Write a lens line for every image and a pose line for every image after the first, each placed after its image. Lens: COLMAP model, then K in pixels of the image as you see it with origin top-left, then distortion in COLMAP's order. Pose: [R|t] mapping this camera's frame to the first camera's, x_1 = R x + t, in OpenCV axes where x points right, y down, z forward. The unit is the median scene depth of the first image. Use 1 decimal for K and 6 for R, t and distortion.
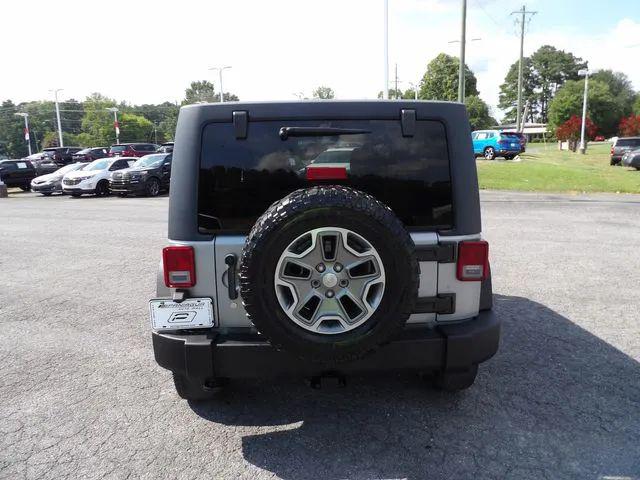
lens RADIAL K [[454.0, 0, 326.1], [0, 454.0, 232.3], [0, 0, 1]] dist [-0.018291, 0.019777]
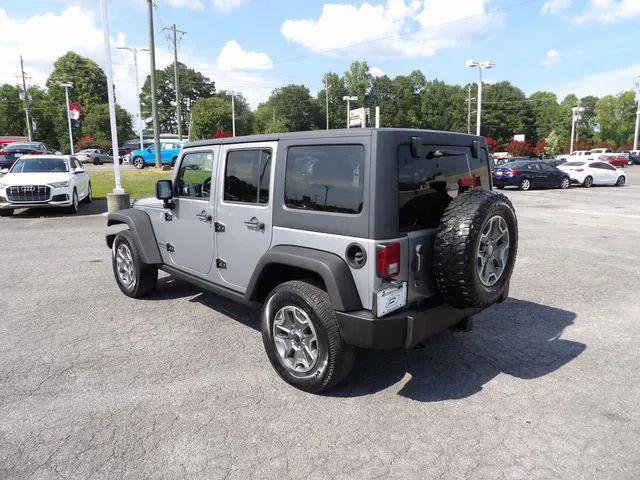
lens RADIAL K [[454.0, 0, 322.9], [0, 454.0, 233.9], [0, 0, 1]] dist [-0.018291, 0.019777]
pose [[0.730175, -0.092700, 0.676942, -0.116464], [0.103616, 0.994318, 0.024396, -0.003808], [-0.675357, 0.052329, 0.735632, 0.020241]]
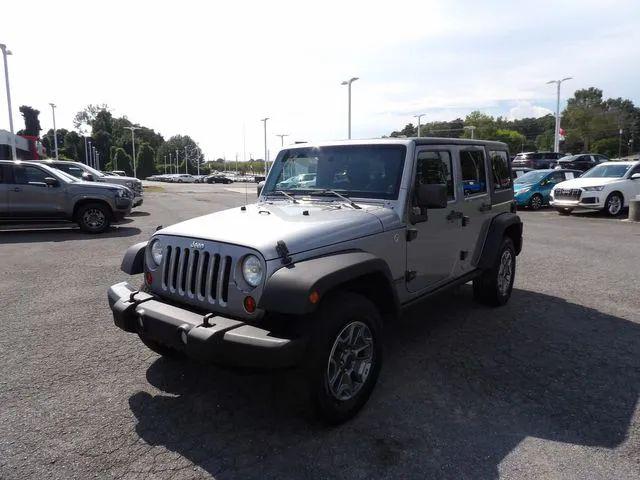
lens RADIAL K [[454.0, 0, 323.6], [0, 454.0, 235.7], [0, 0, 1]] dist [-0.018291, 0.019777]
pose [[0.702416, 0.103975, -0.704131, 0.188351], [-0.119738, 0.992436, 0.027101, 0.005884], [0.701623, 0.065275, 0.709552, -0.038496]]
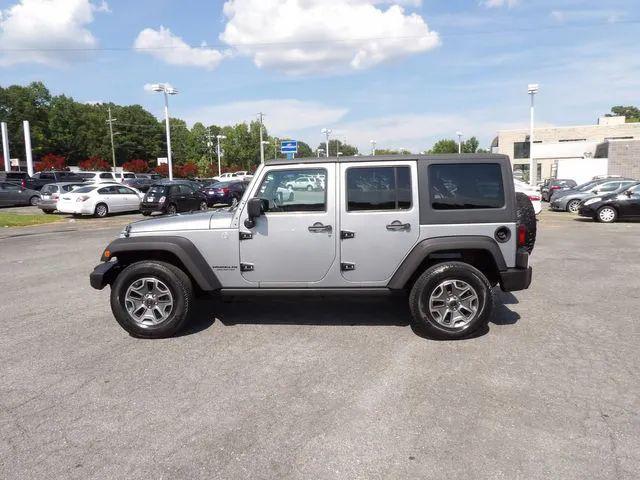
lens RADIAL K [[454.0, 0, 320.7], [0, 454.0, 234.7], [0, 0, 1]] dist [-0.018291, 0.019777]
pose [[0.049497, -0.102310, 0.993520, -0.214546], [0.179027, 0.979538, 0.091951, -0.024208], [-0.982598, 0.173316, 0.066801, 0.157967]]
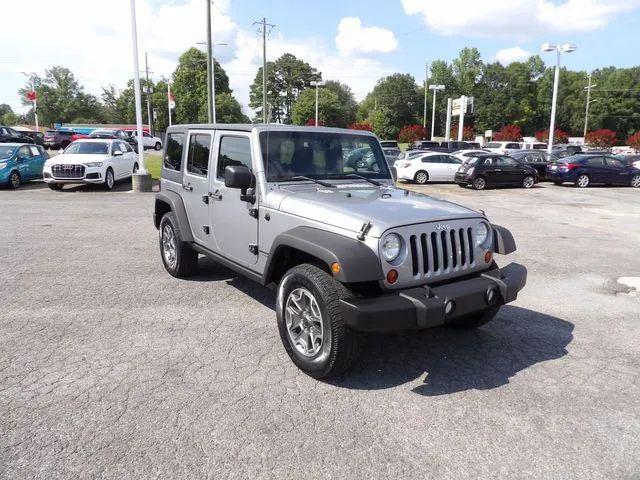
lens RADIAL K [[454.0, 0, 322.8], [0, 454.0, 232.4], [0, 0, 1]] dist [-0.018291, 0.019777]
pose [[0.872868, -0.053699, 0.484992, -0.012022], [0.047887, 0.998555, 0.024375, 0.012194], [-0.485601, 0.001949, 0.874179, -0.076801]]
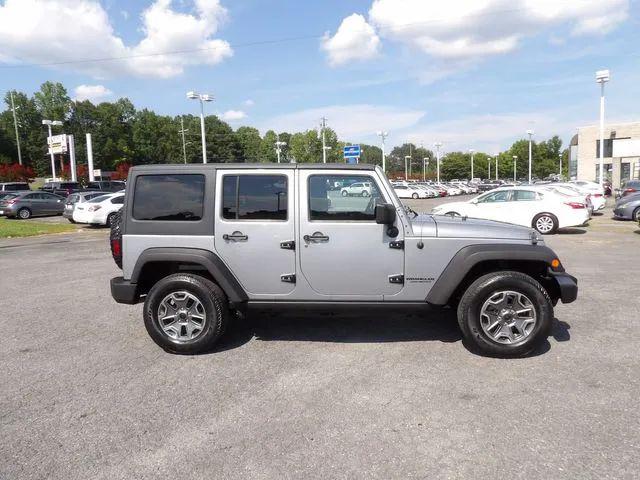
lens RADIAL K [[454.0, 0, 323.1], [0, 454.0, 233.5], [0, 0, 1]] dist [-0.018291, 0.019777]
pose [[0.212702, -0.088199, 0.973128, -0.124915], [0.186476, 0.981277, 0.048178, -0.009302], [-0.959158, 0.171218, 0.225167, 0.060170]]
